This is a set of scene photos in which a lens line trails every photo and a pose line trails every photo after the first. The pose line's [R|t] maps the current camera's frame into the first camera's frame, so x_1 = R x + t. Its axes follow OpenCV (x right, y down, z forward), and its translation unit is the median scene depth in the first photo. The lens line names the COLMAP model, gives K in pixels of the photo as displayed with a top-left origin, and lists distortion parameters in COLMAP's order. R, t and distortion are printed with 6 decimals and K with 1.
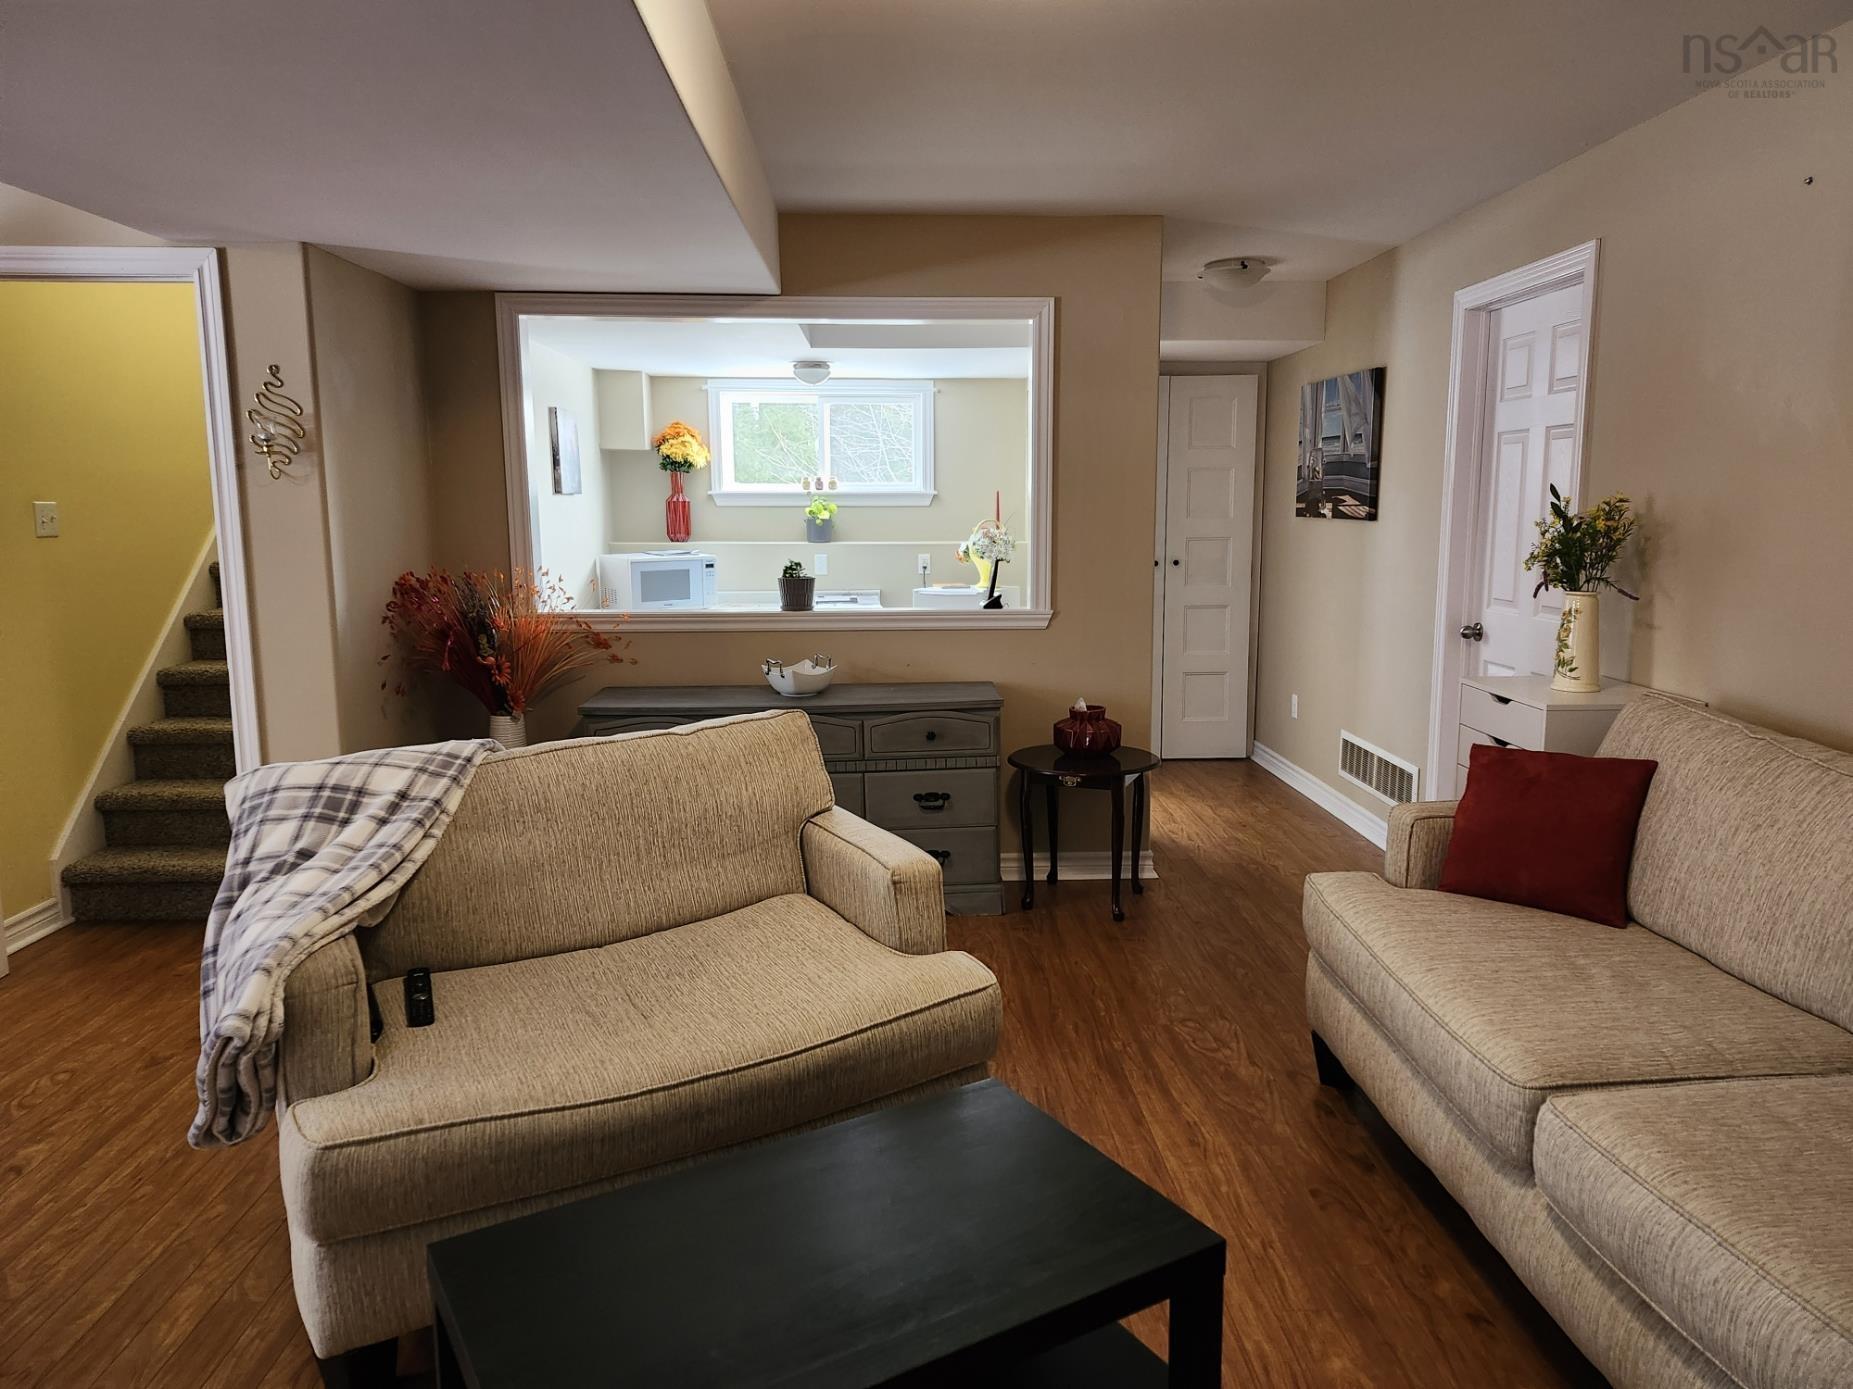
lens RADIAL K [[1273.4, 0, 926.5], [0, 1273.4, 694.5], [0, 0, 1]] dist [0.056050, -0.000444]
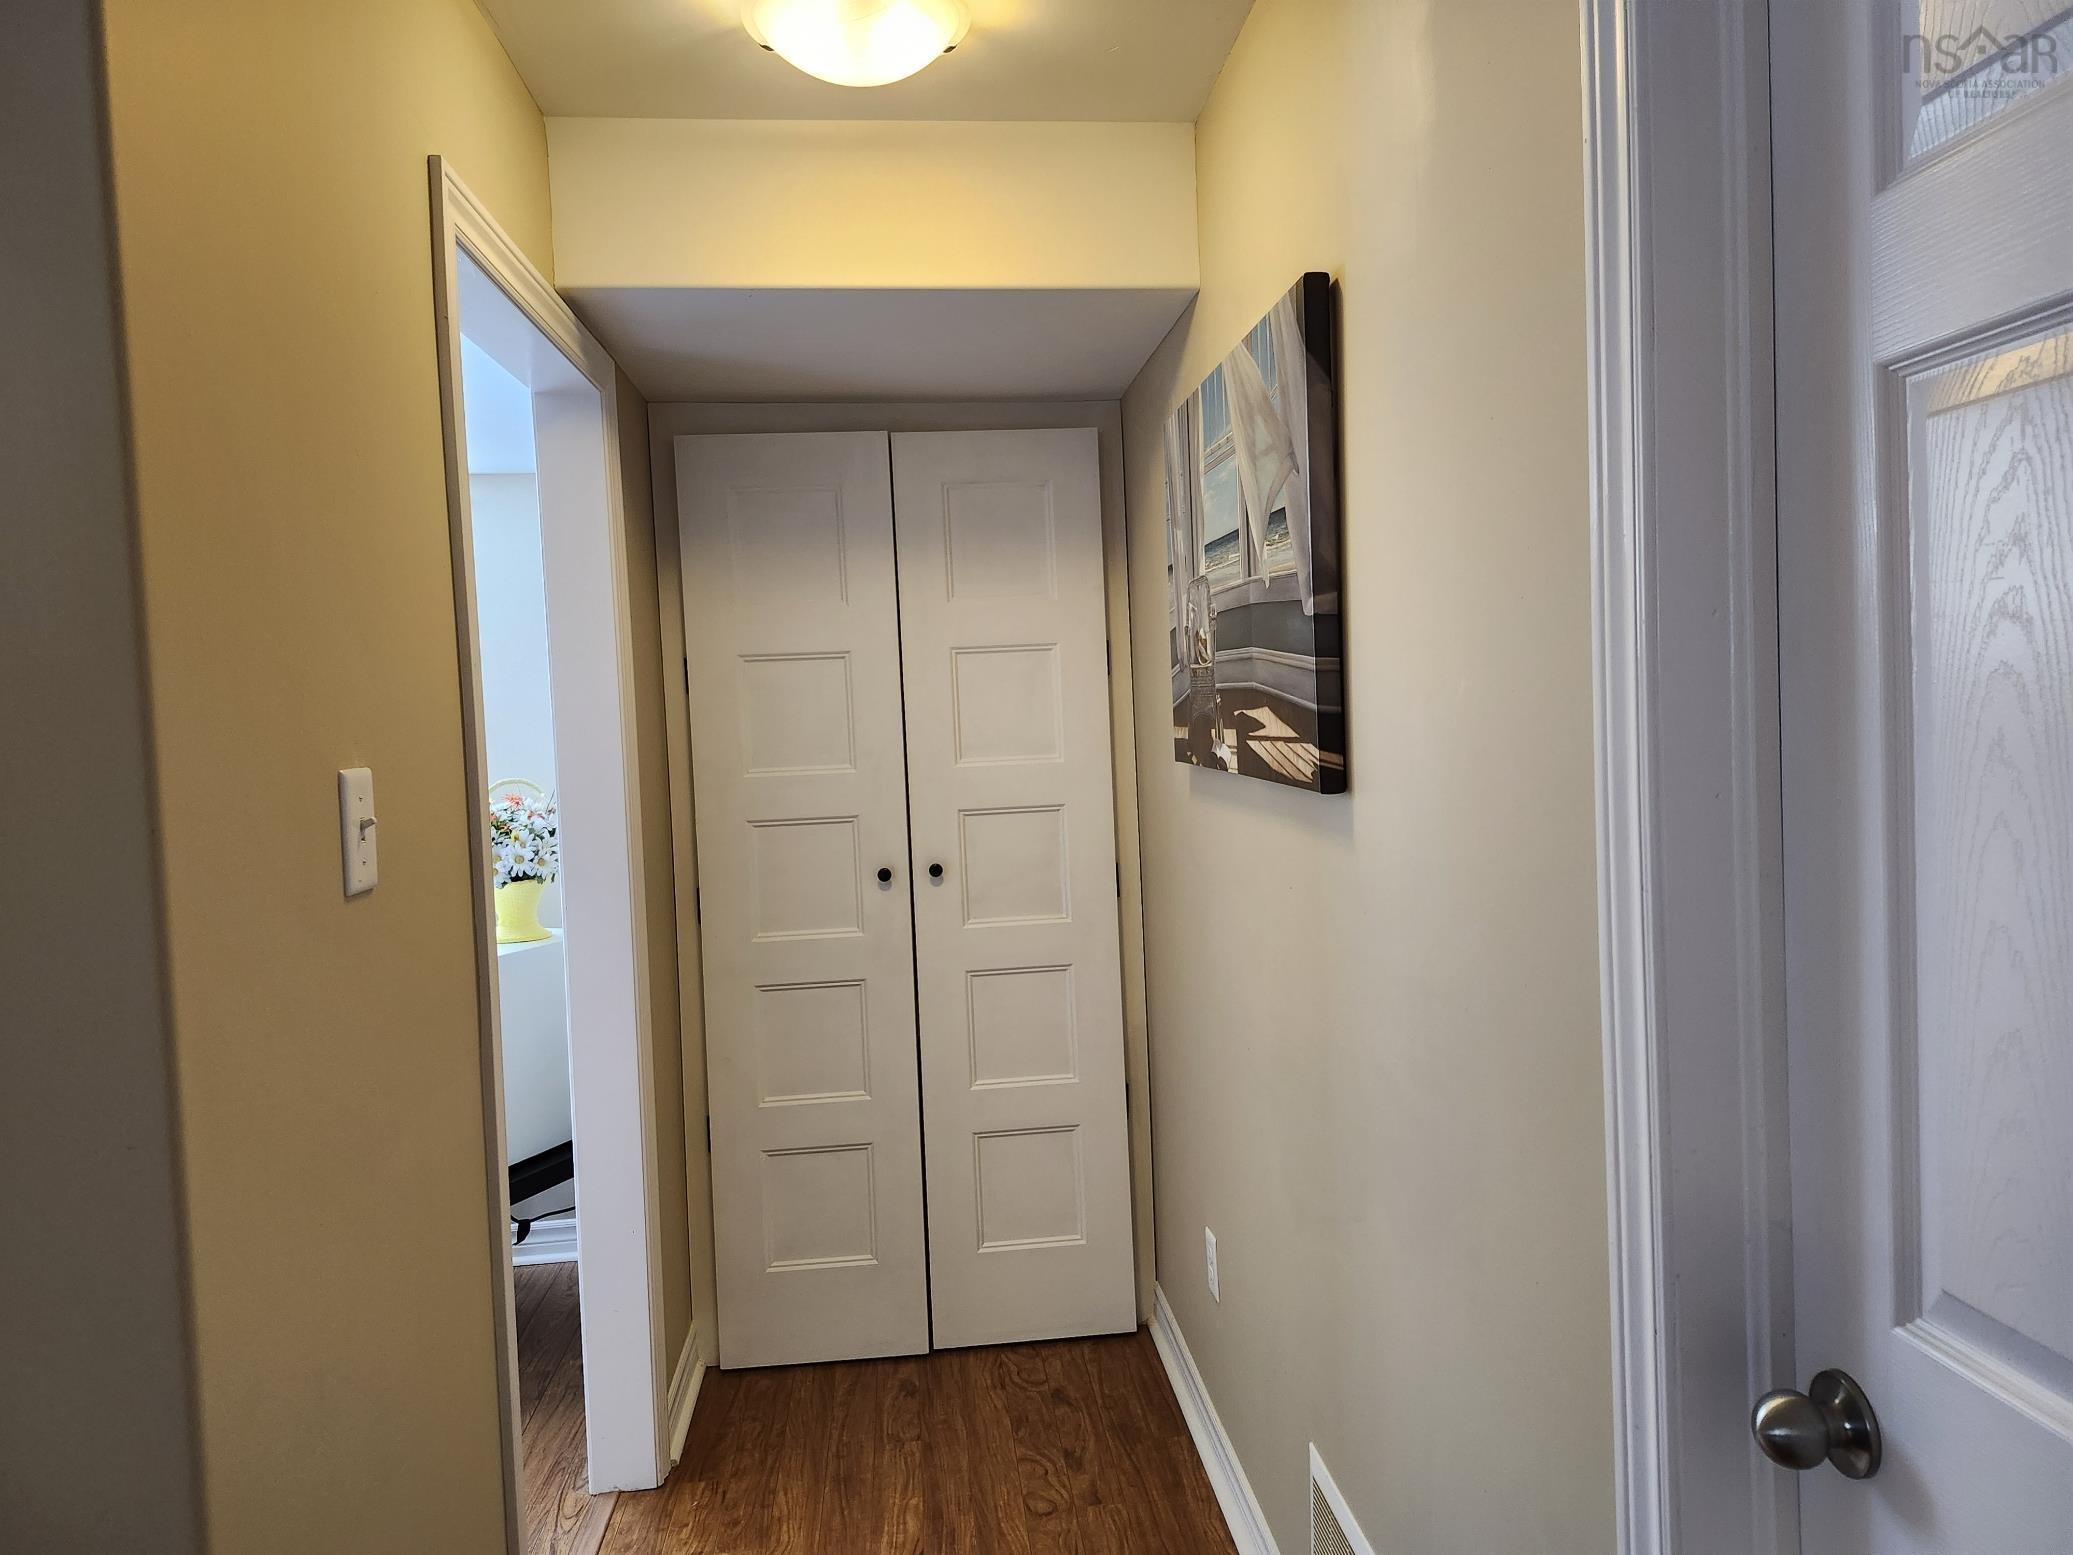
lens RADIAL K [[1451.7, 0, 1040.3], [0, 1451.7, 774.4], [0, 0, 1]] dist [0.086610, -0.000895]
pose [[0.997611, -0.037795, 0.057820, 0.262036], [0.043624, 0.993713, -0.103109, -0.108608], [-0.053560, 0.105385, 0.992988, 0.674884]]
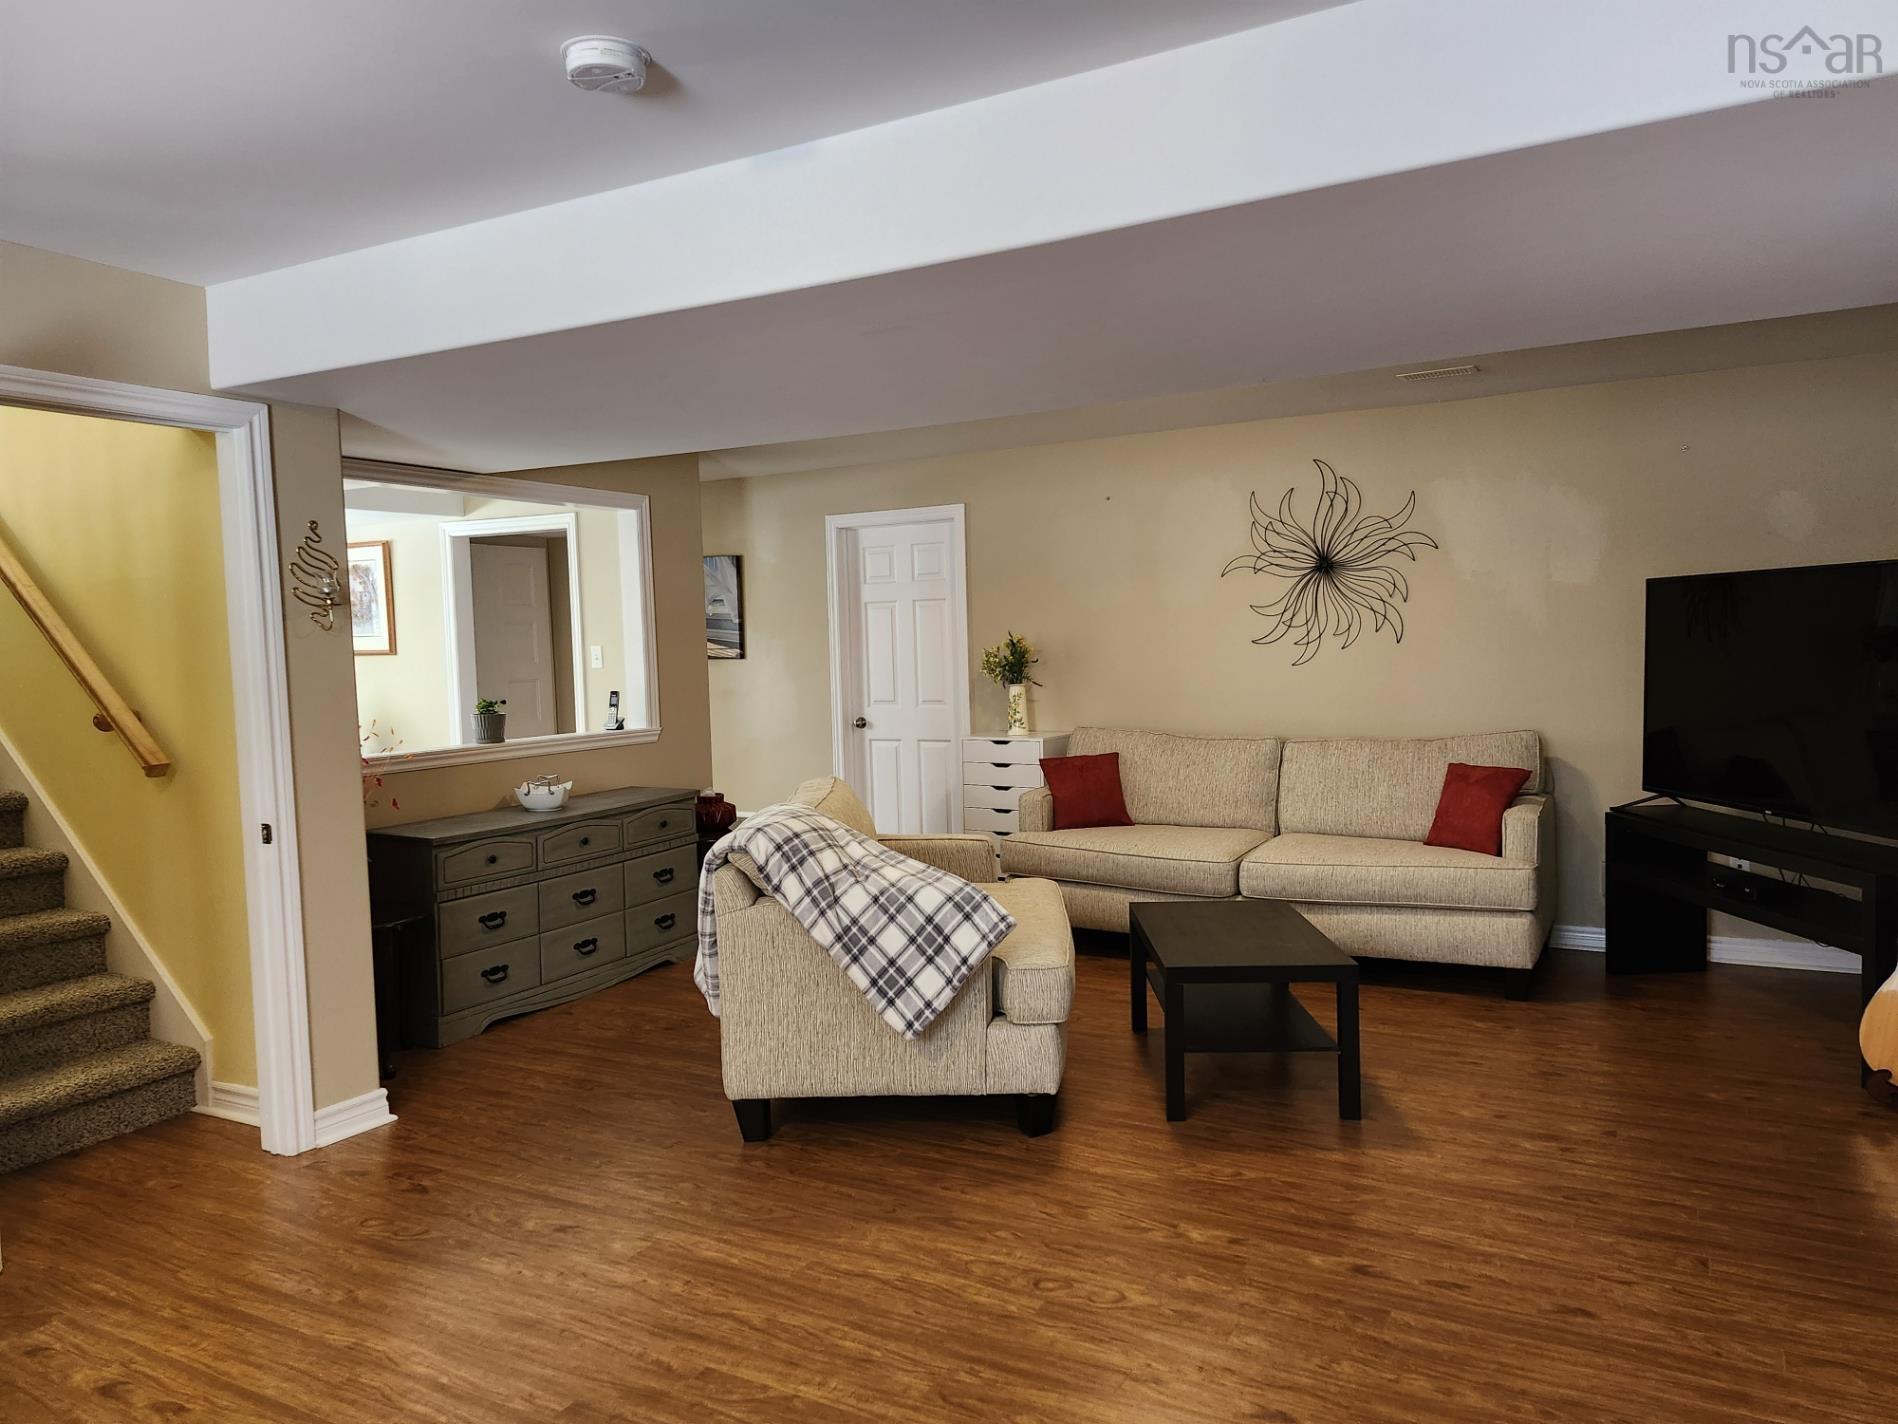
lens RADIAL K [[1318.0, 0, 963.6], [0, 1318.0, 724.1], [0, 0, 1]] dist [0.135145, -0.161364]
pose [[0.516382, -0.064292, 0.853941, -0.808333], [0.151081, 0.988376, -0.016946, 0.000650], [-0.842926, 0.137765, 0.520093, 0.021412]]
